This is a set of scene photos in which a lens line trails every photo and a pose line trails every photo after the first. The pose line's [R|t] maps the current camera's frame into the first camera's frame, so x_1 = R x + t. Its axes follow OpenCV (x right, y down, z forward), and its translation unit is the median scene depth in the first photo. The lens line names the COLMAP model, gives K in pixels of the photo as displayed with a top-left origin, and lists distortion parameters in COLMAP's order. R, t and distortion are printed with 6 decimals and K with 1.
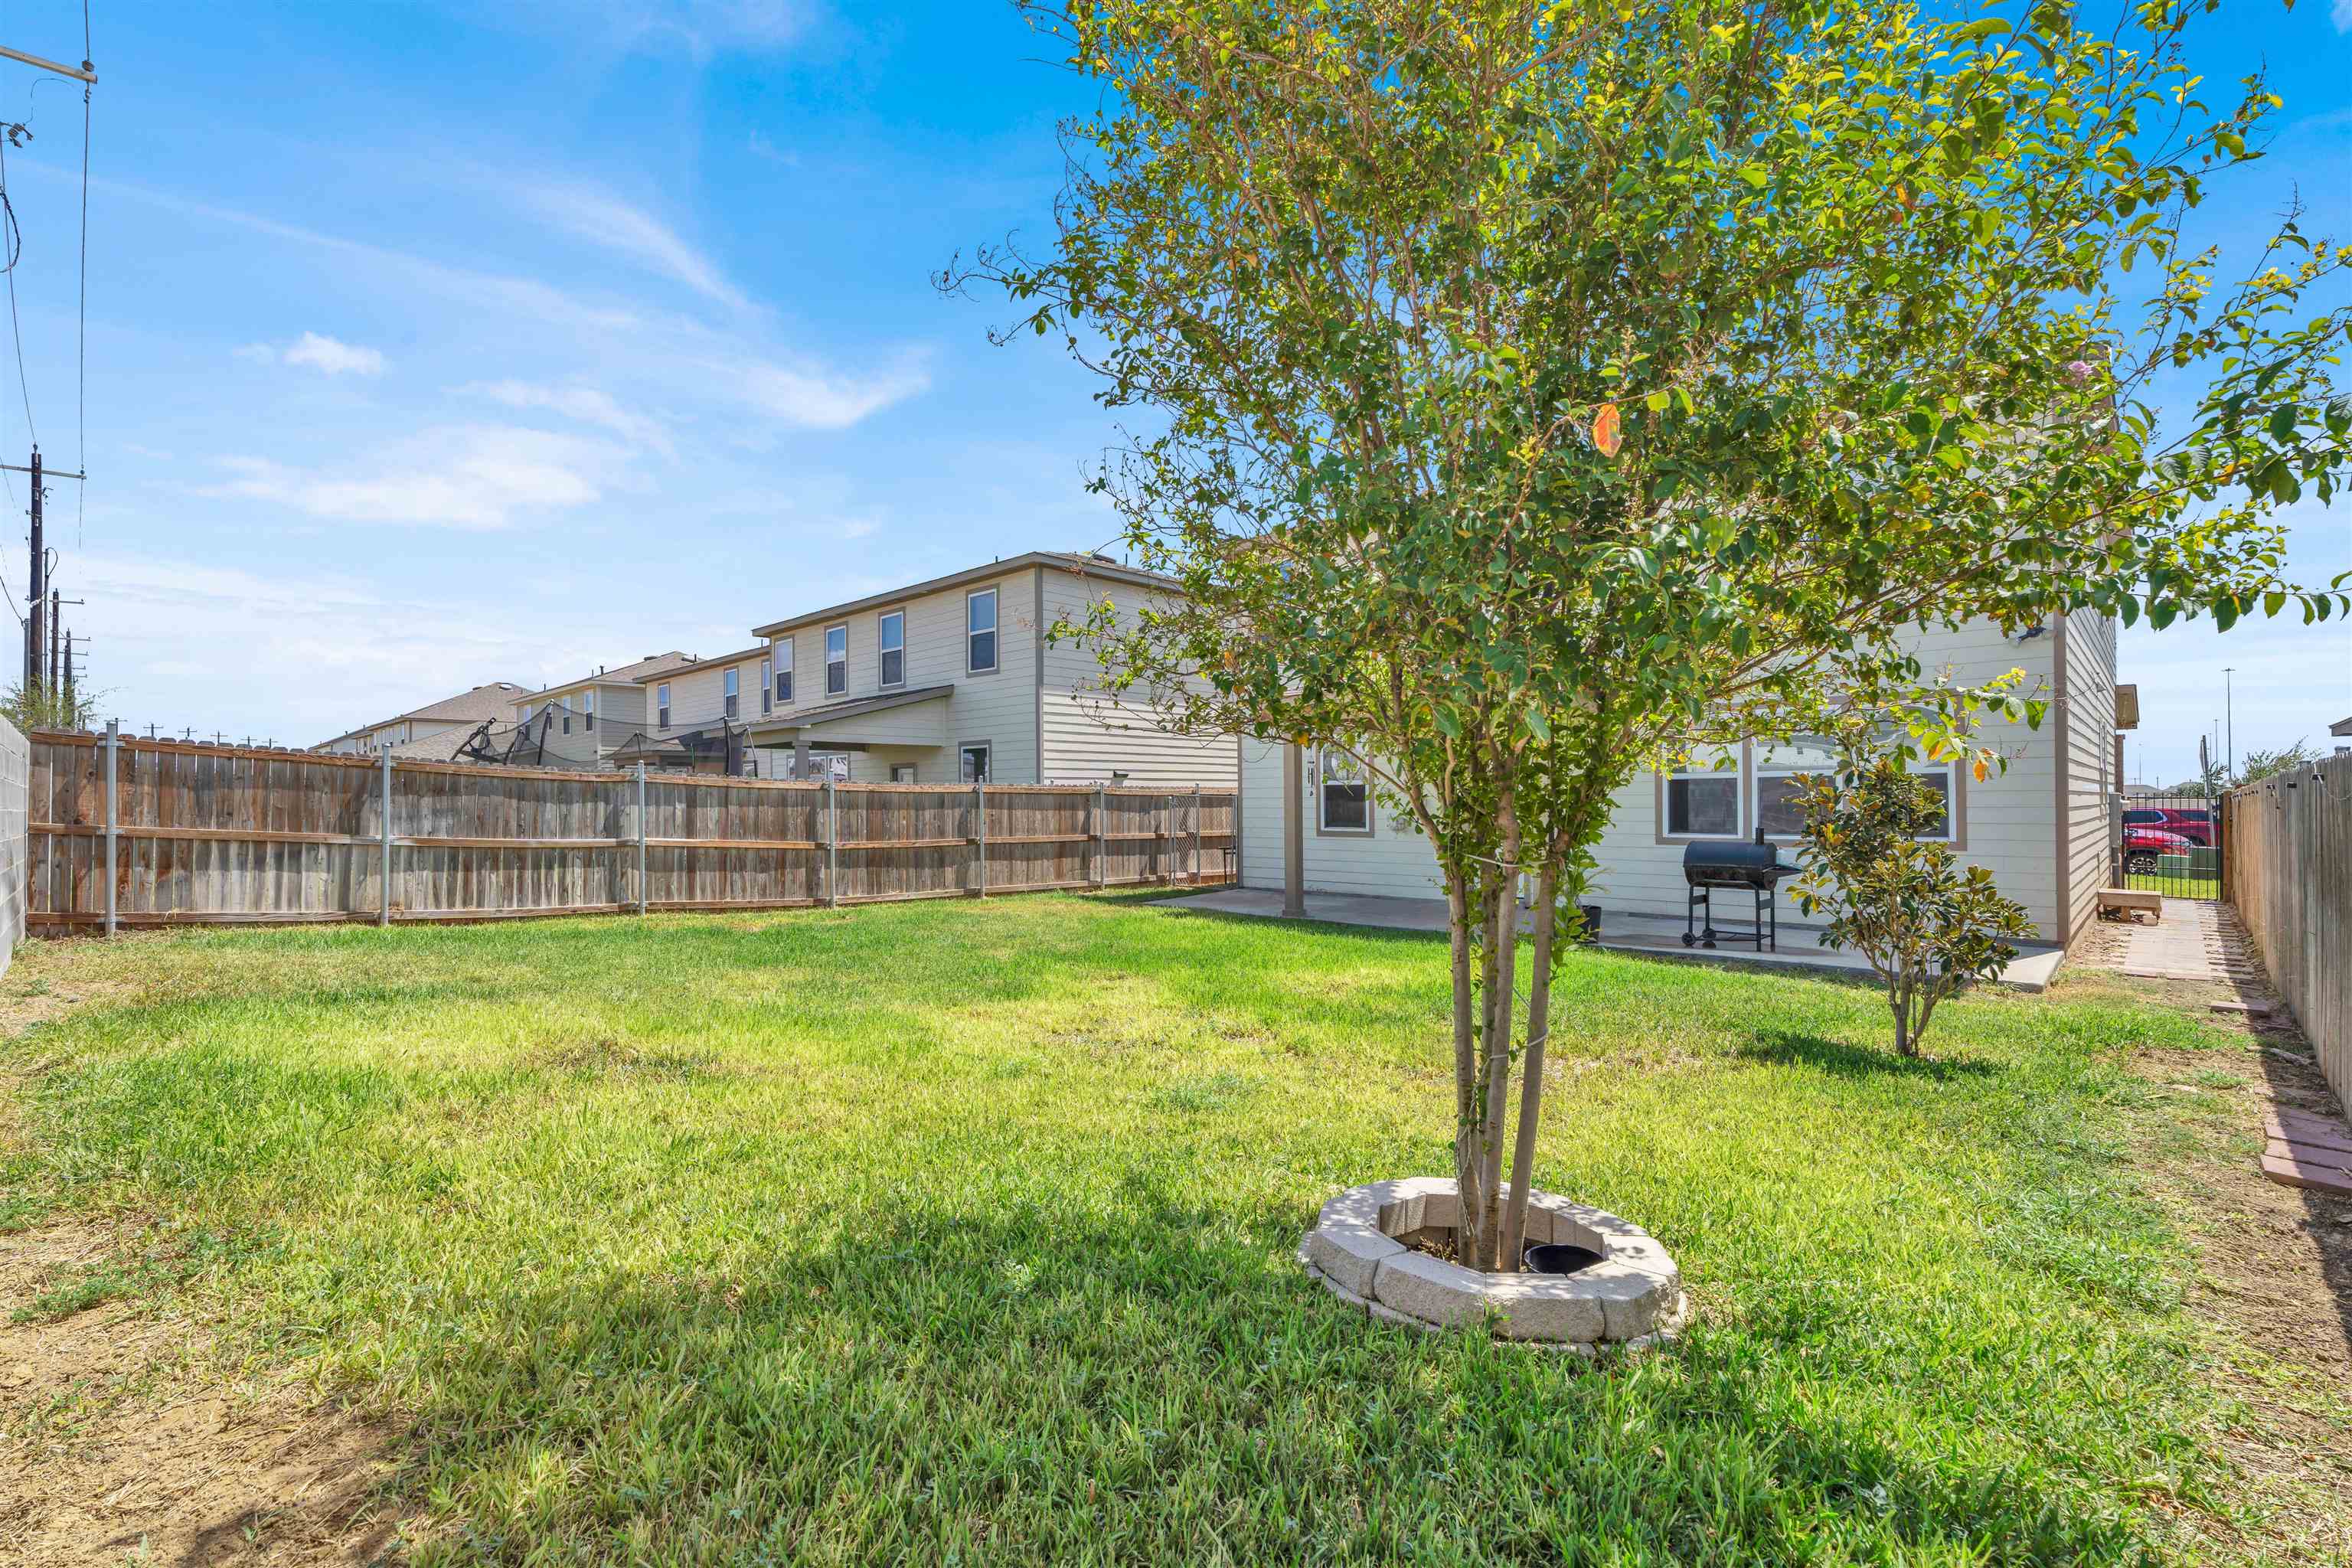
lens RADIAL K [[1055.9, 0, 1159.7], [0, 1055.9, 792.2], [0, 0, 1]] dist [0.003900, -0.000829]
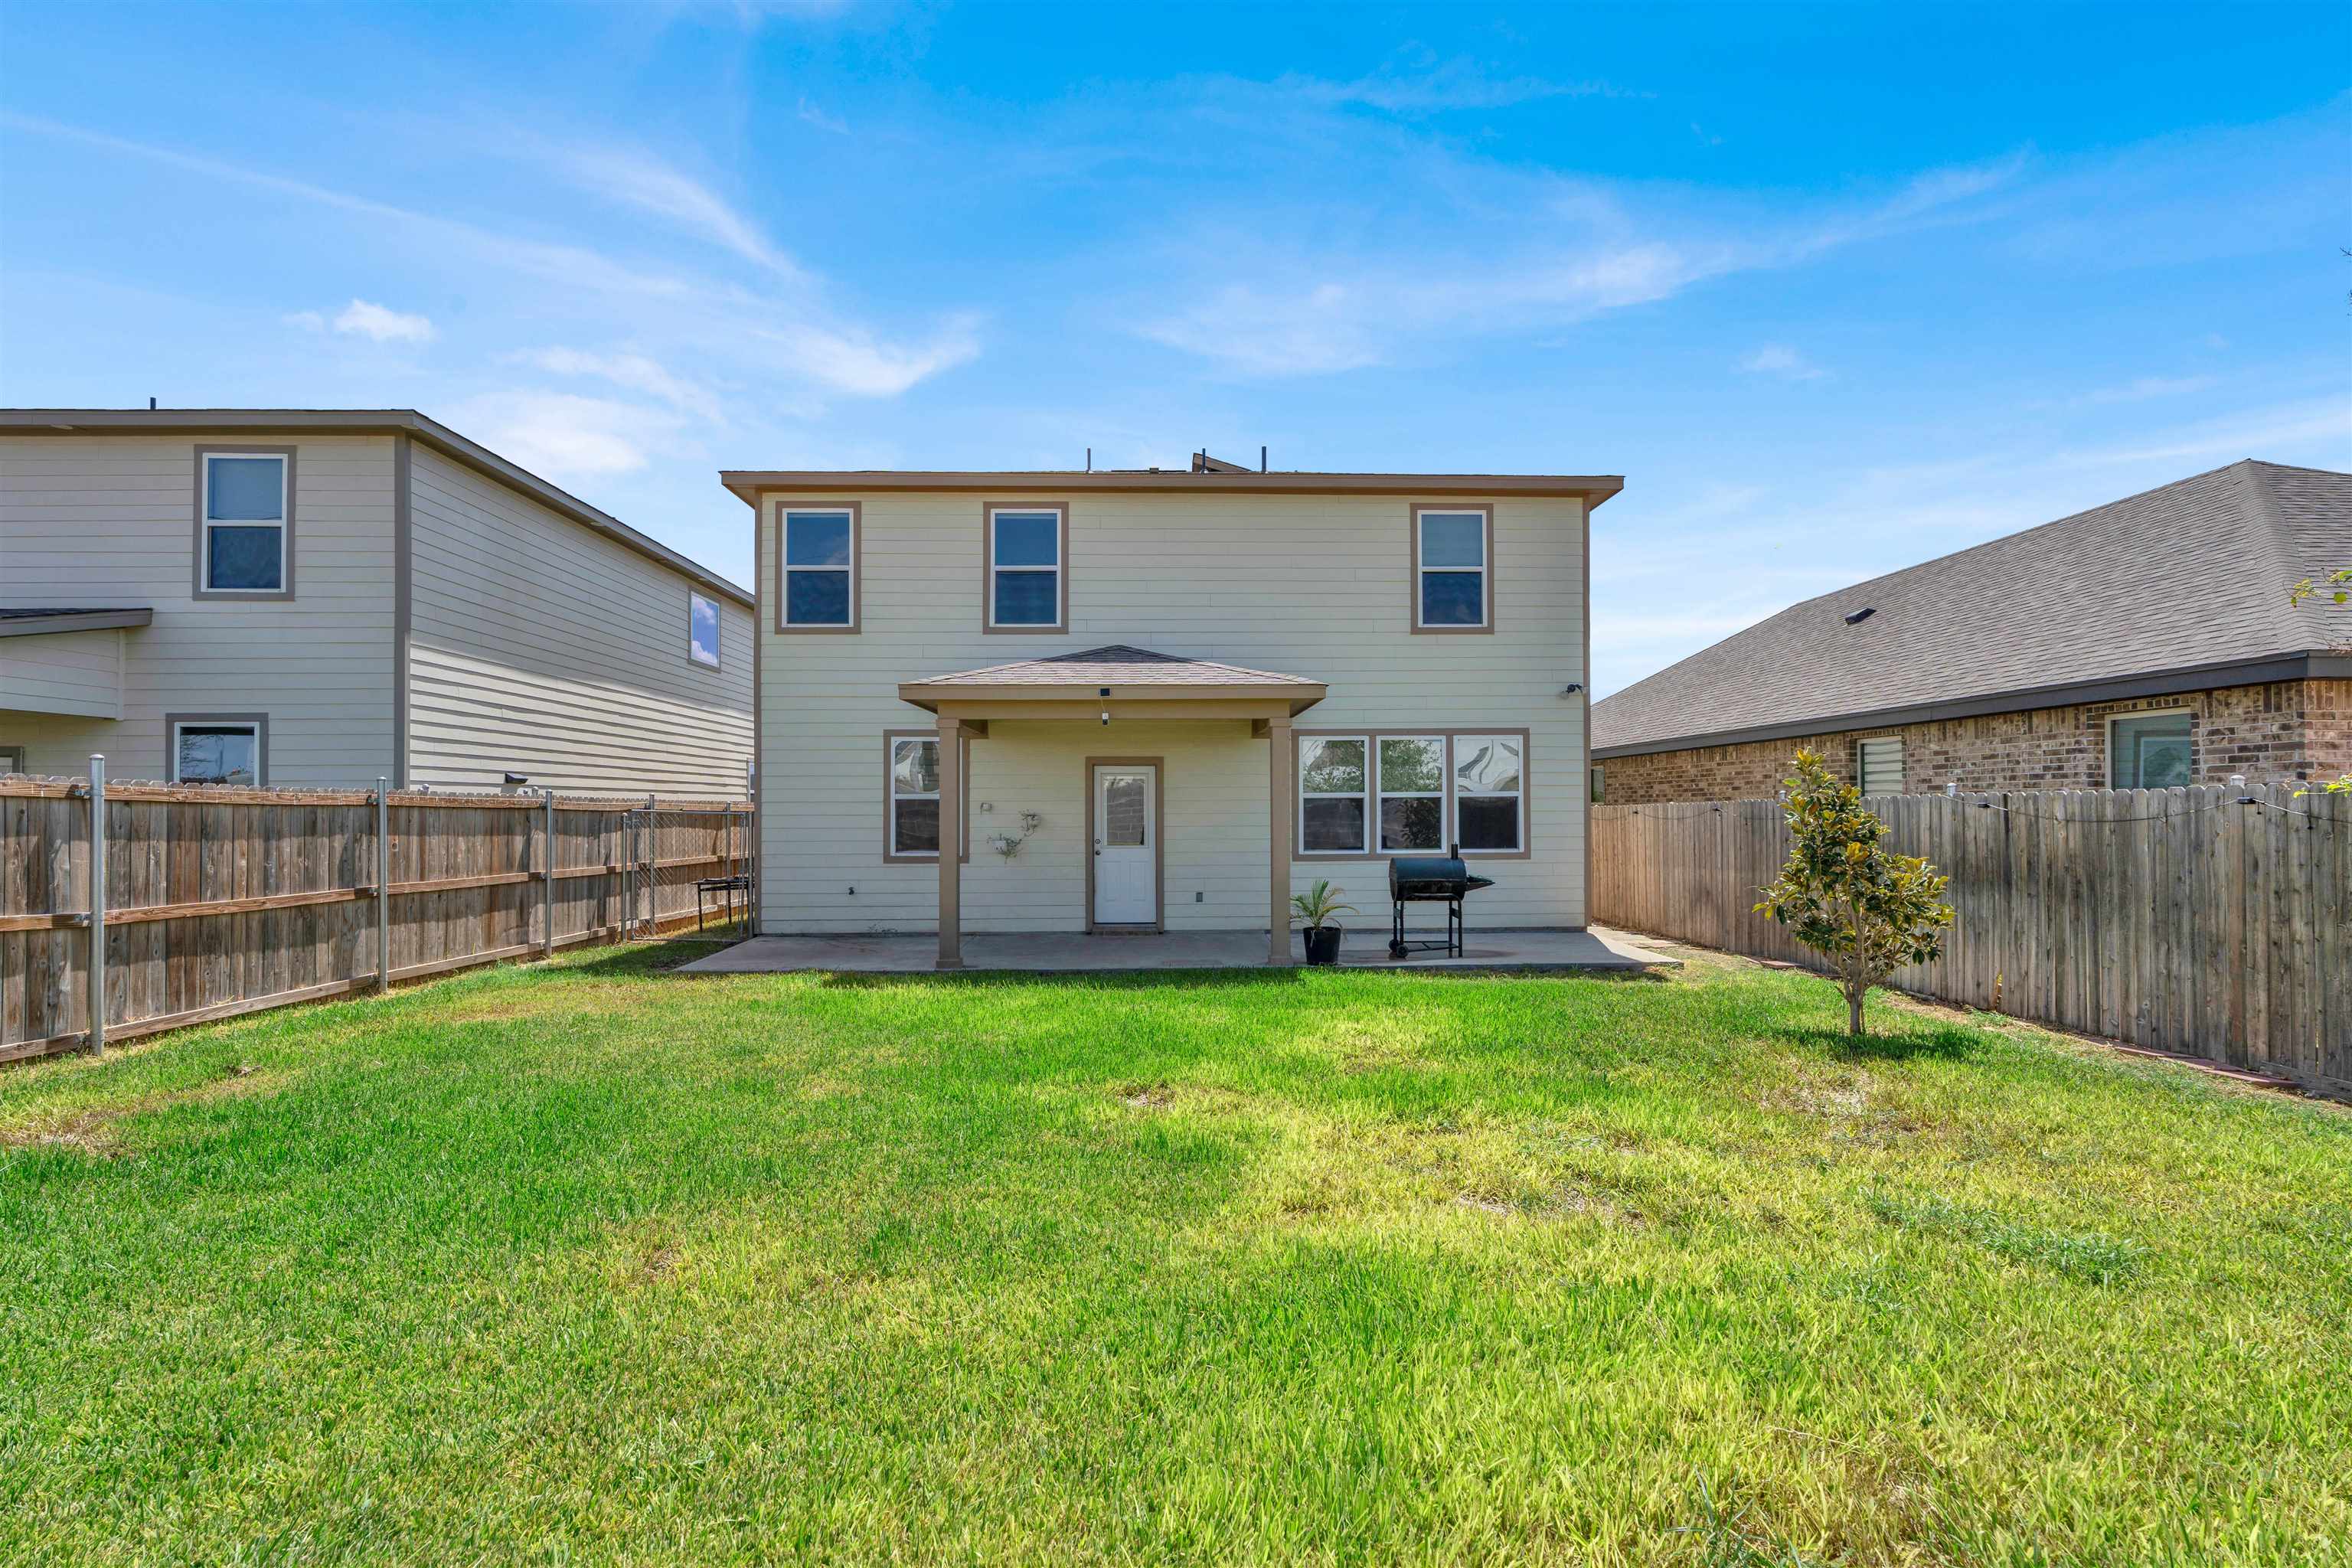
lens RADIAL K [[1055.9, 0, 1175.2], [0, 1055.9, 791.4], [0, 0, 1]] dist [0.003900, -0.000829]
pose [[0.692919, 0.016555, 0.720825, -0.308691], [-0.005572, 0.999829, -0.017607, 0.000309], [-0.720994, 0.008184, 0.692893, 0.324759]]
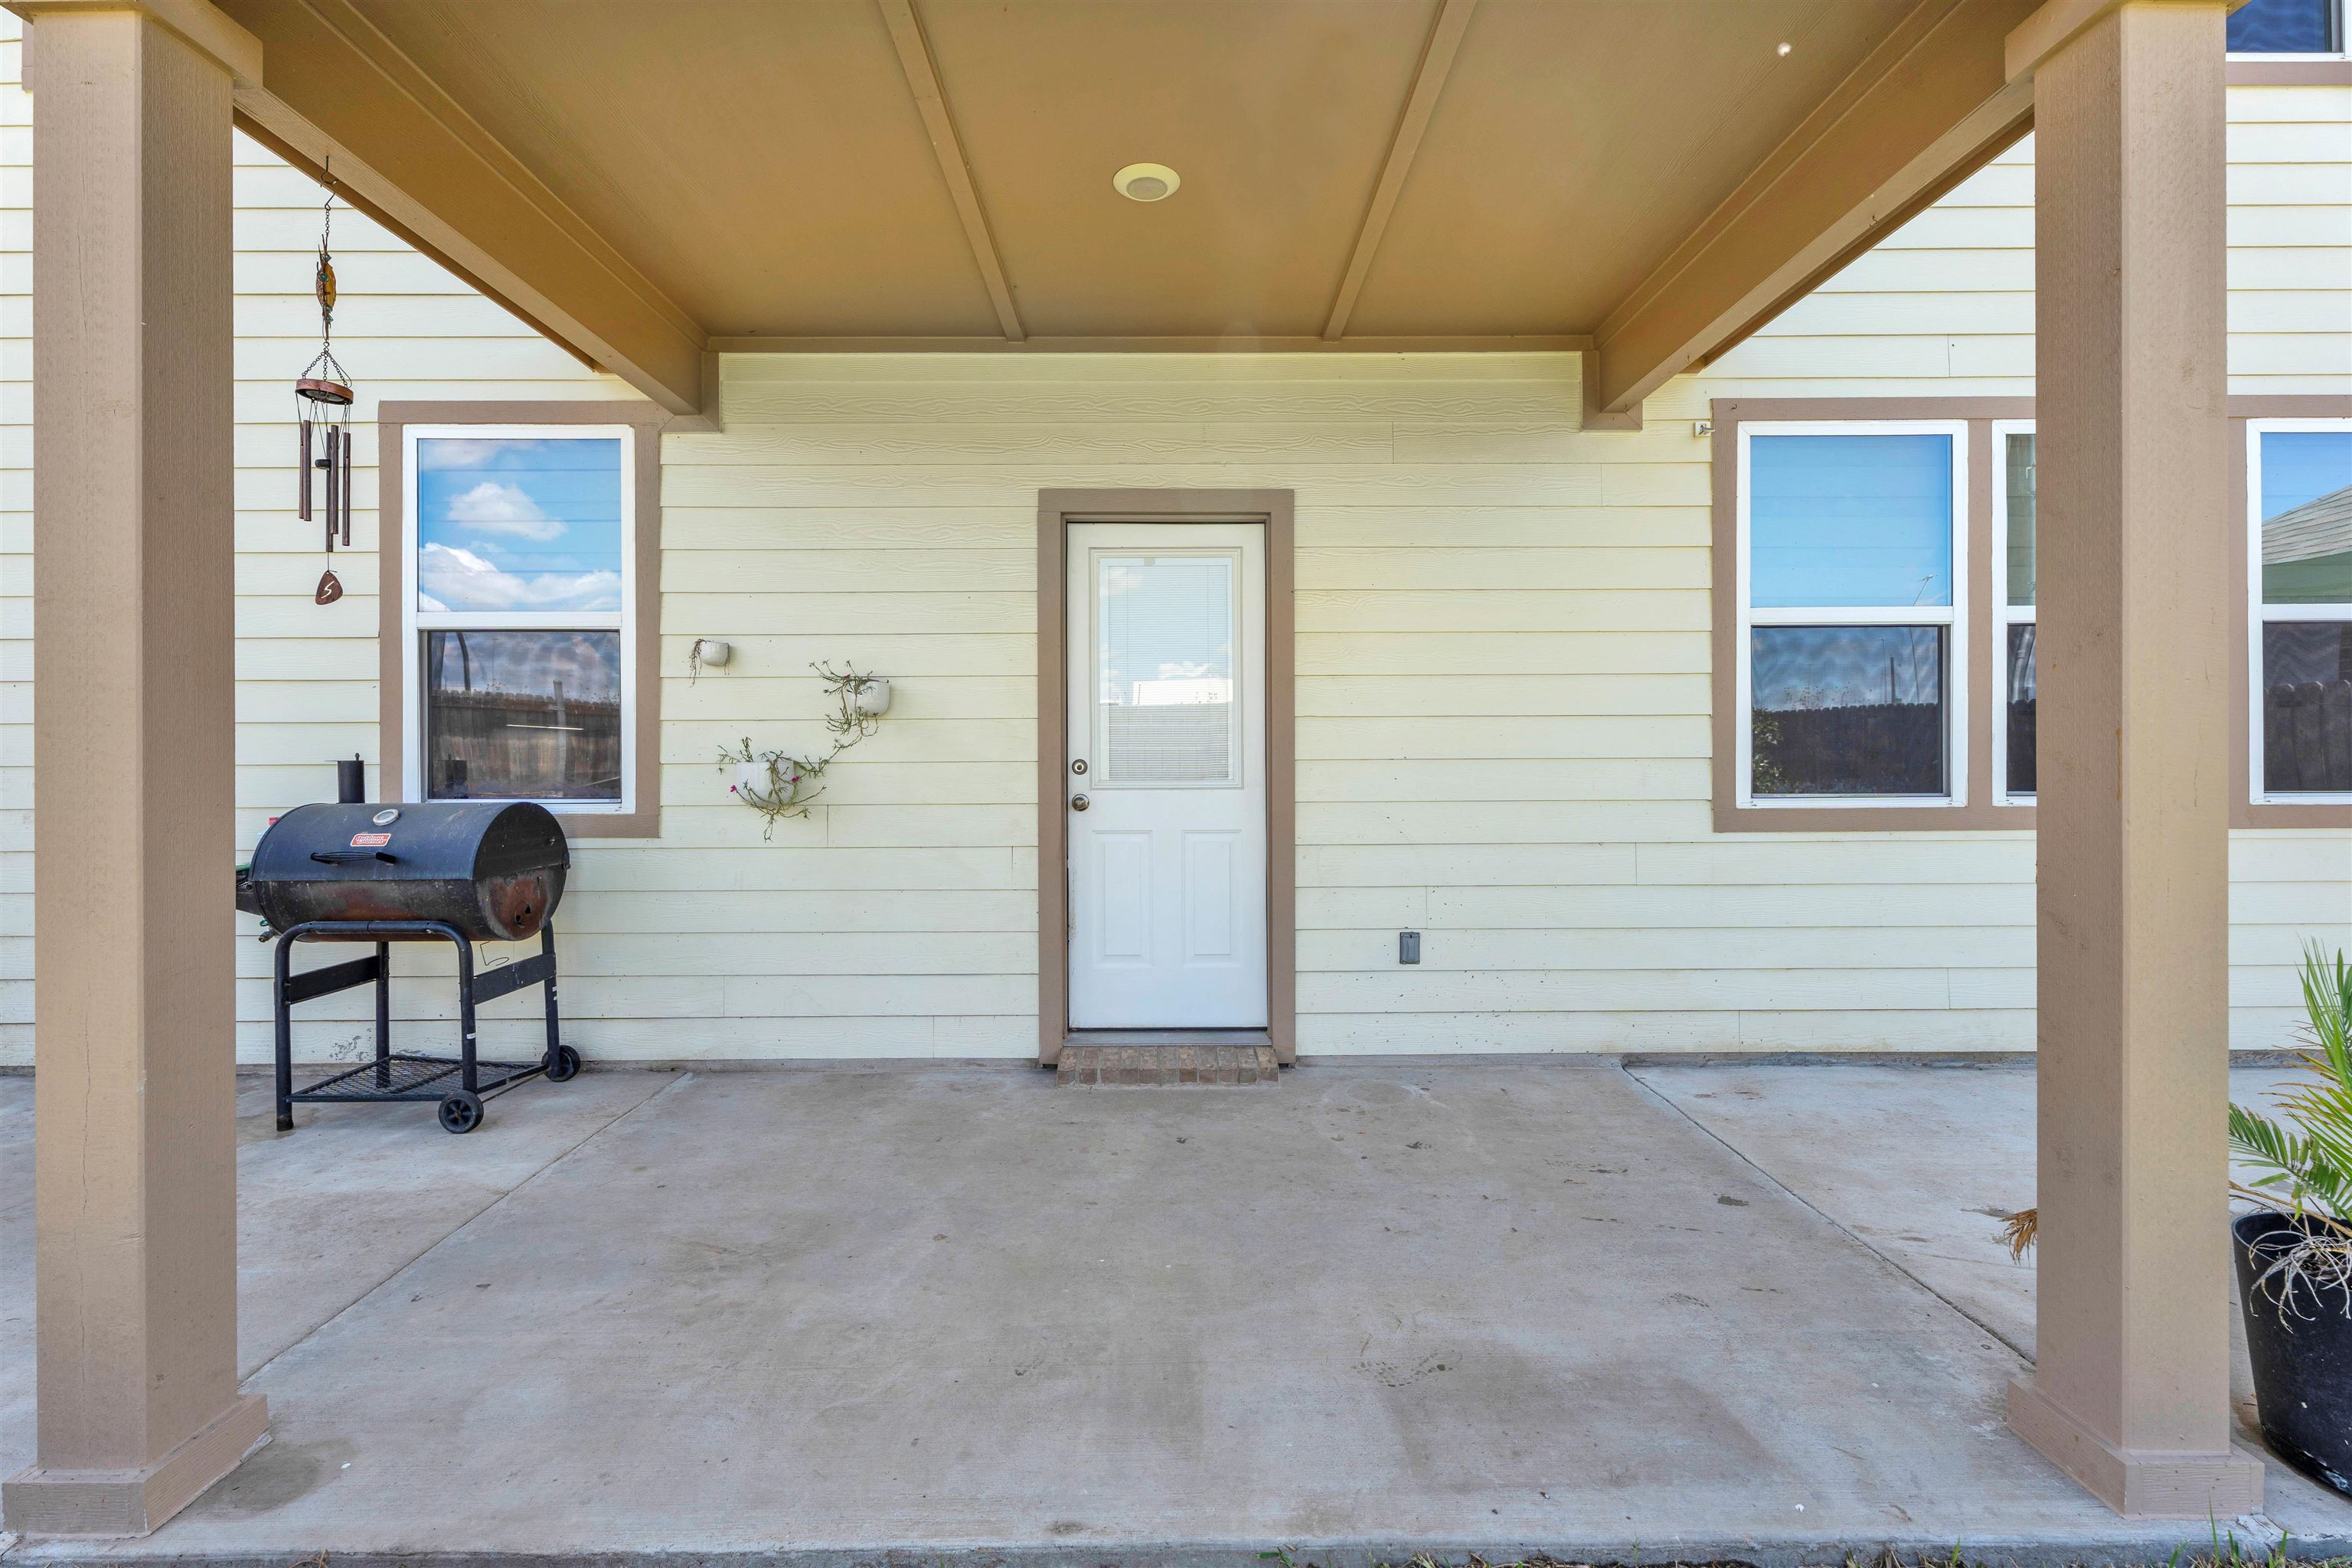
lens RADIAL K [[1055.9, 0, 1177.5], [0, 1055.9, 779.2], [0, 0, 1]] dist [0.003900, -0.000829]
pose [[0.709270, -0.000377, 0.704936, 0.065856], [-0.005103, 0.999971, 0.005668, 0.025584], [-0.704918, -0.007617, 0.709248, 0.725519]]
